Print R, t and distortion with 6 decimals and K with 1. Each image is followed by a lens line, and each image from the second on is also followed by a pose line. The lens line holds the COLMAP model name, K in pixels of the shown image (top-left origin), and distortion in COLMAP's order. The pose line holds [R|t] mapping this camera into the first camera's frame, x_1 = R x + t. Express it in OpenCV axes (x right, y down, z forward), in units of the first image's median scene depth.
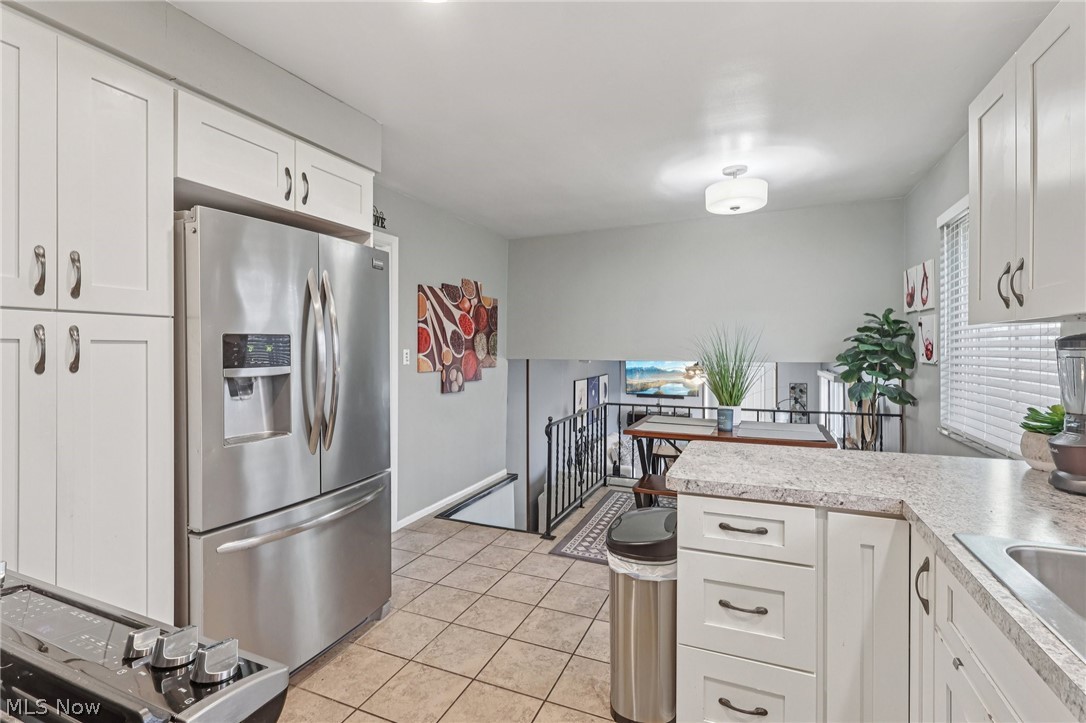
lens RADIAL K [[512.6, 0, 544.2], [0, 512.6, 344.6], [0, 0, 1]] dist [0.000428, -0.002209]
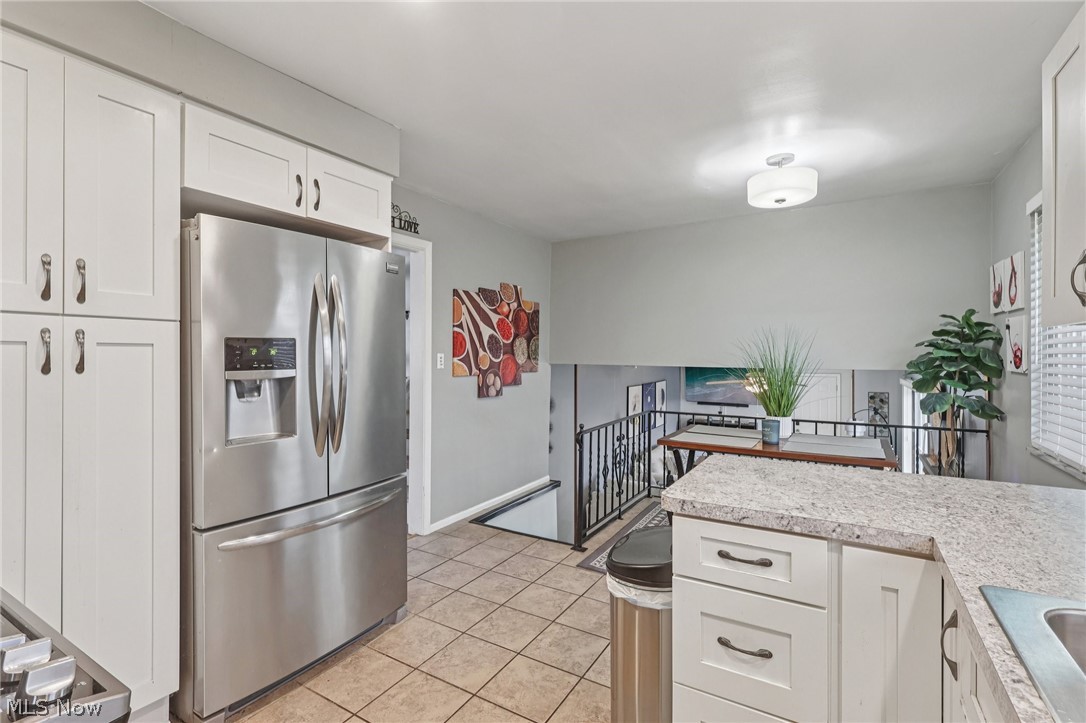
lens RADIAL K [[512.6, 0, 540.9], [0, 512.6, 347.1], [0, 0, 1]] dist [0.000428, -0.002209]
pose [[0.990436, 0.002732, -0.137947, 0.068973], [-0.003335, 0.999986, -0.004147, 0.000348], [0.137934, 0.004568, 0.990431, 0.033204]]
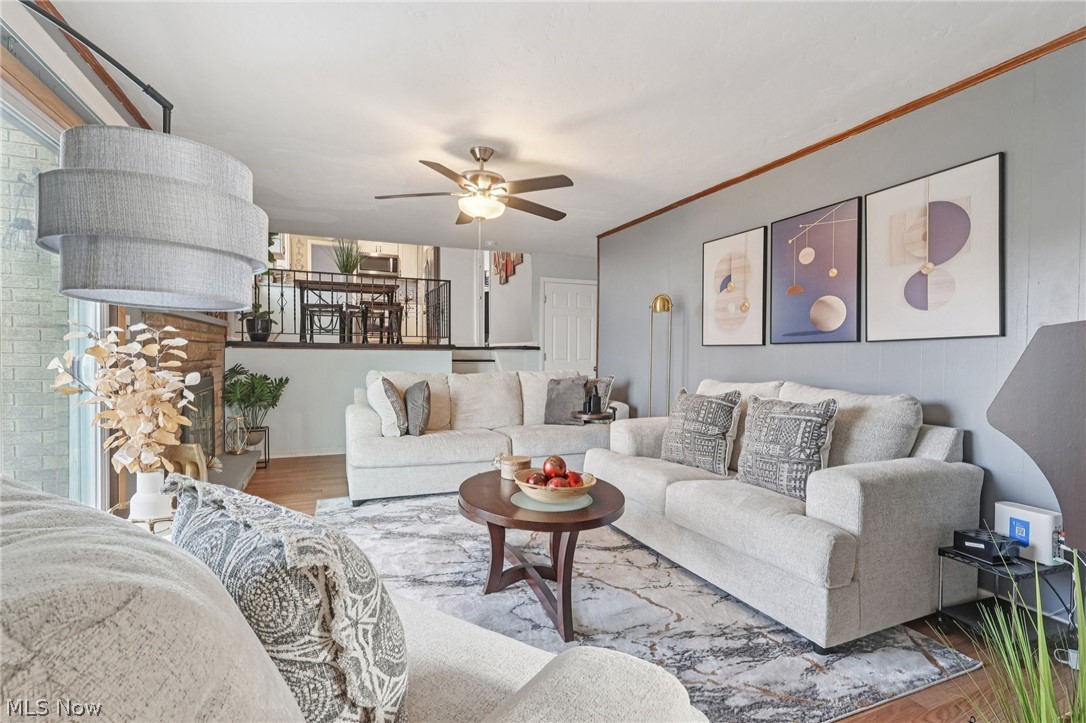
lens RADIAL K [[512.6, 0, 539.5], [0, 512.6, 359.0], [0, 0, 1]] dist [0.000428, -0.002209]
pose [[-0.691694, 0.004382, -0.722177, 1.207260], [0.002961, 0.999990, 0.003231, 0.411269], [0.722184, 0.000096, -0.691701, 2.803347]]
